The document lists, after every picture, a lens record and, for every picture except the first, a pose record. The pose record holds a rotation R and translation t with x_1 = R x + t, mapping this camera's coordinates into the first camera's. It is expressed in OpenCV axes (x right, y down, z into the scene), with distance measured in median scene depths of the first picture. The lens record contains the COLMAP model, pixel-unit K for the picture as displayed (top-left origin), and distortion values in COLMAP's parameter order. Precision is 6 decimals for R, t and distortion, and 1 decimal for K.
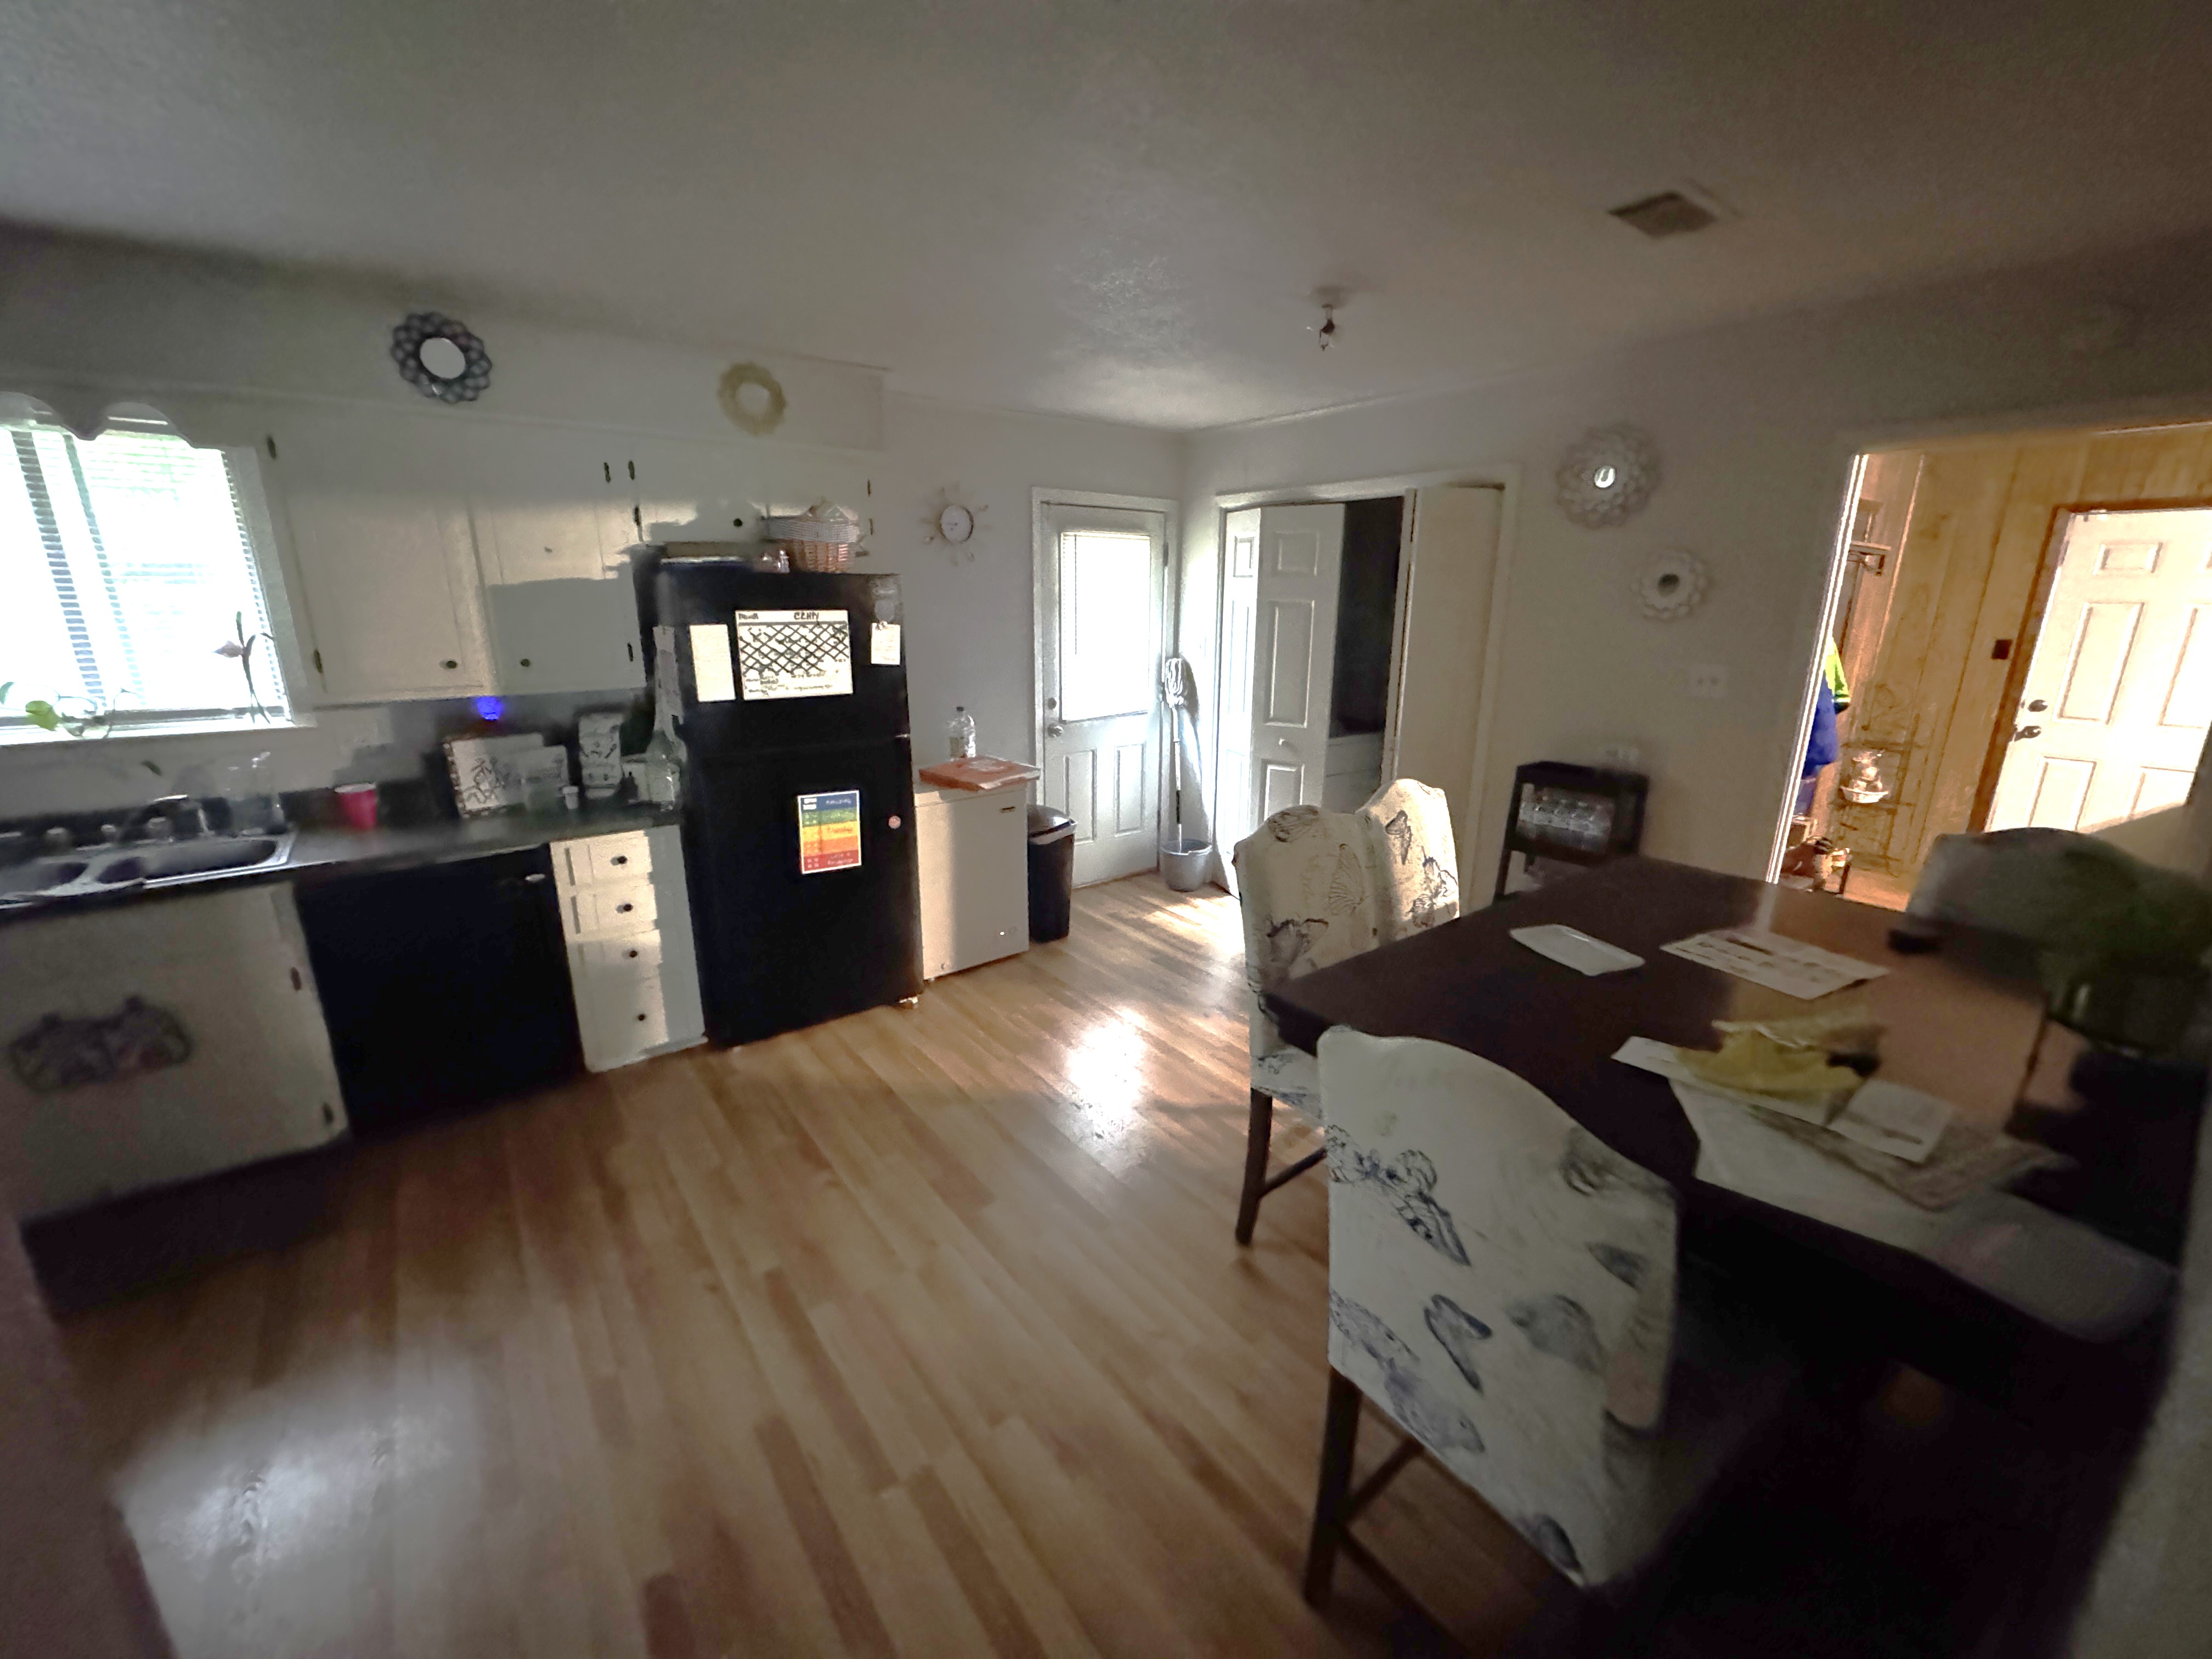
lens RADIAL K [[890.1, 0, 1110.4], [0, 890.1, 825.5], [0, 0, 1]] dist [-0.002022, 0.000343]
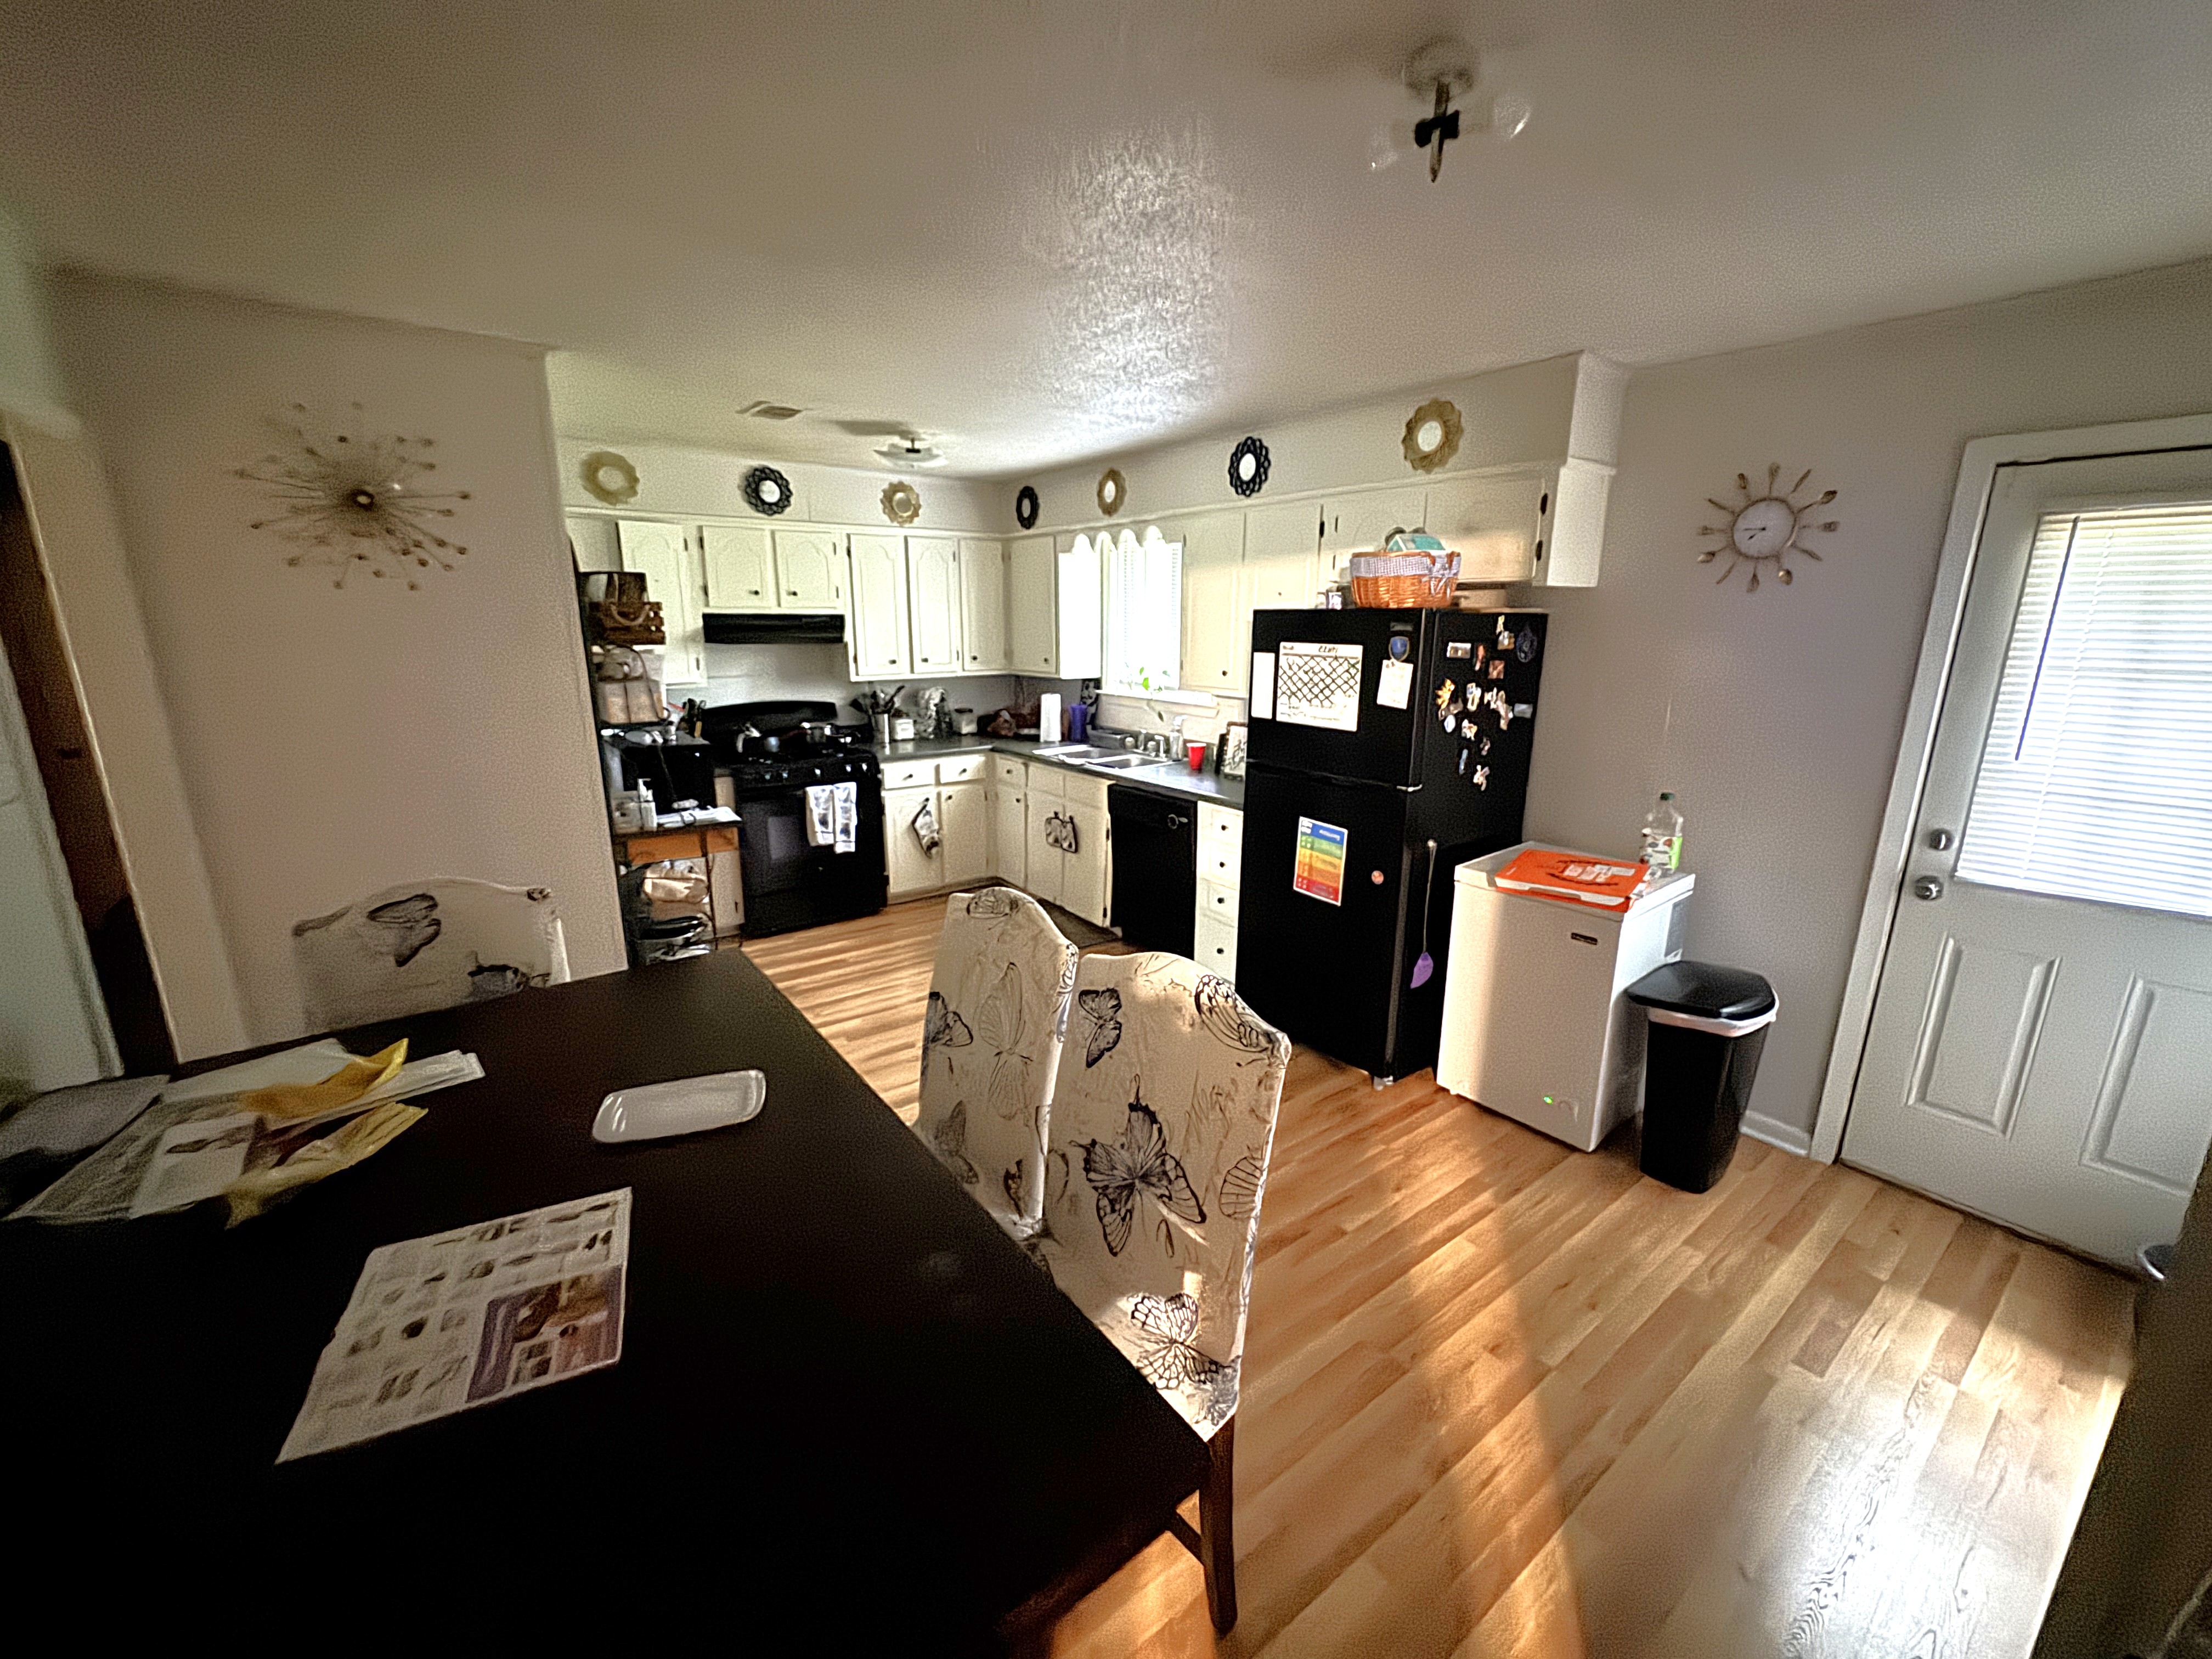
lens RADIAL K [[890.1, 0, 1109.1], [0, 890.1, 834.7], [0, 0, 1]] dist [-0.002022, 0.000343]
pose [[-0.017157, 0.232967, -0.972333, 0.709650], [-0.263593, 0.937020, 0.229157, -0.200359], [0.964481, 0.260232, 0.045332, 0.749866]]
